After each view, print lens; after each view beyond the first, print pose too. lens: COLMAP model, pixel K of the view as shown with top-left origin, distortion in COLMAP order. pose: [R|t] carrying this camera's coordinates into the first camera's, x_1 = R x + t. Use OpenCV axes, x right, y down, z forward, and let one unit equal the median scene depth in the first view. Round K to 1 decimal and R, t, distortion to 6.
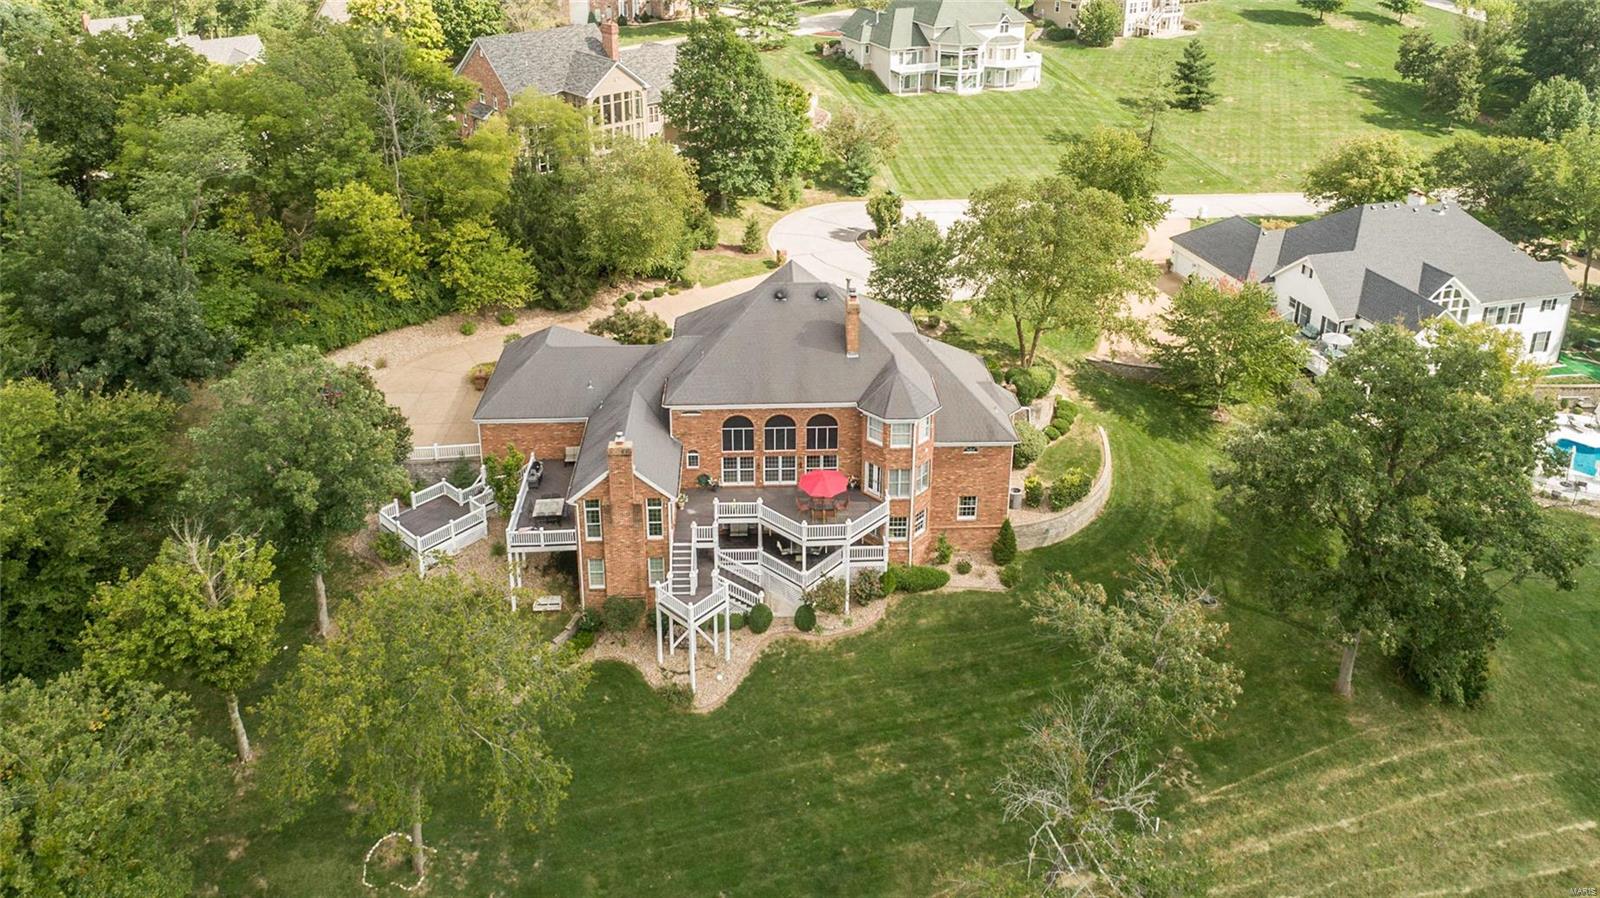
lens RADIAL K [[1185.1, 0, 829.0], [0, 1185.1, 239.6], [0, 0, 1]] dist [0.001099, 0.000310]
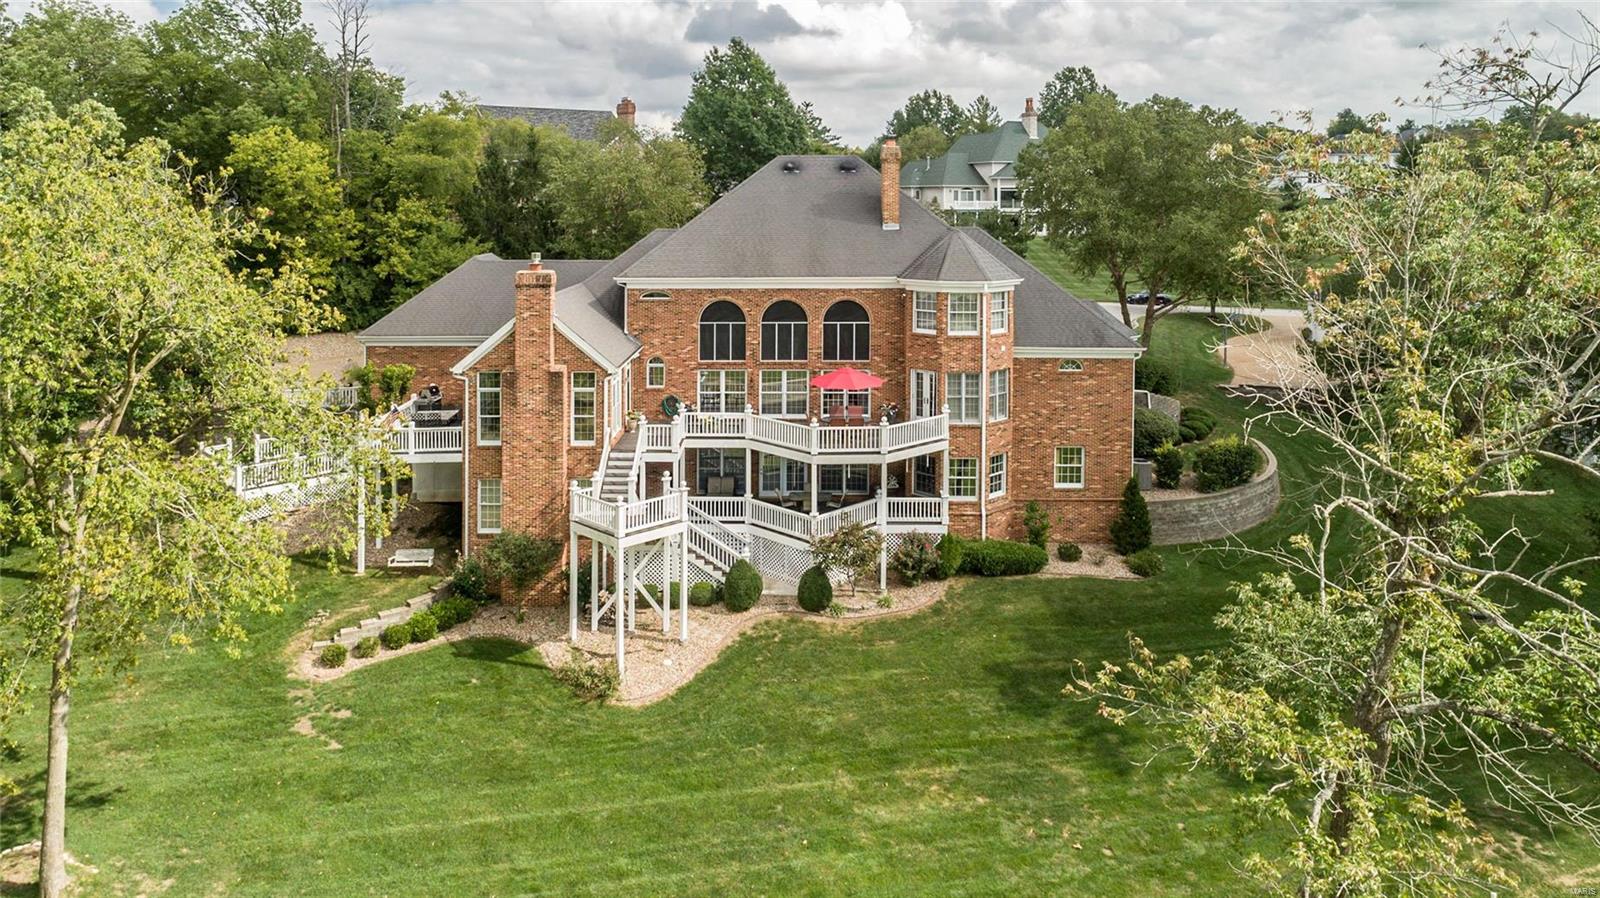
lens RADIAL K [[1162.9, 0, 802.9], [0, 1162.9, 240.7], [0, 0, 1]] dist [-0.003742, 0.002097]
pose [[0.997370, -0.005422, -0.072282, 0.018543], [-0.018301, 0.946054, -0.323493, 0.344310], [0.070136, 0.323964, 0.943466, 0.371206]]
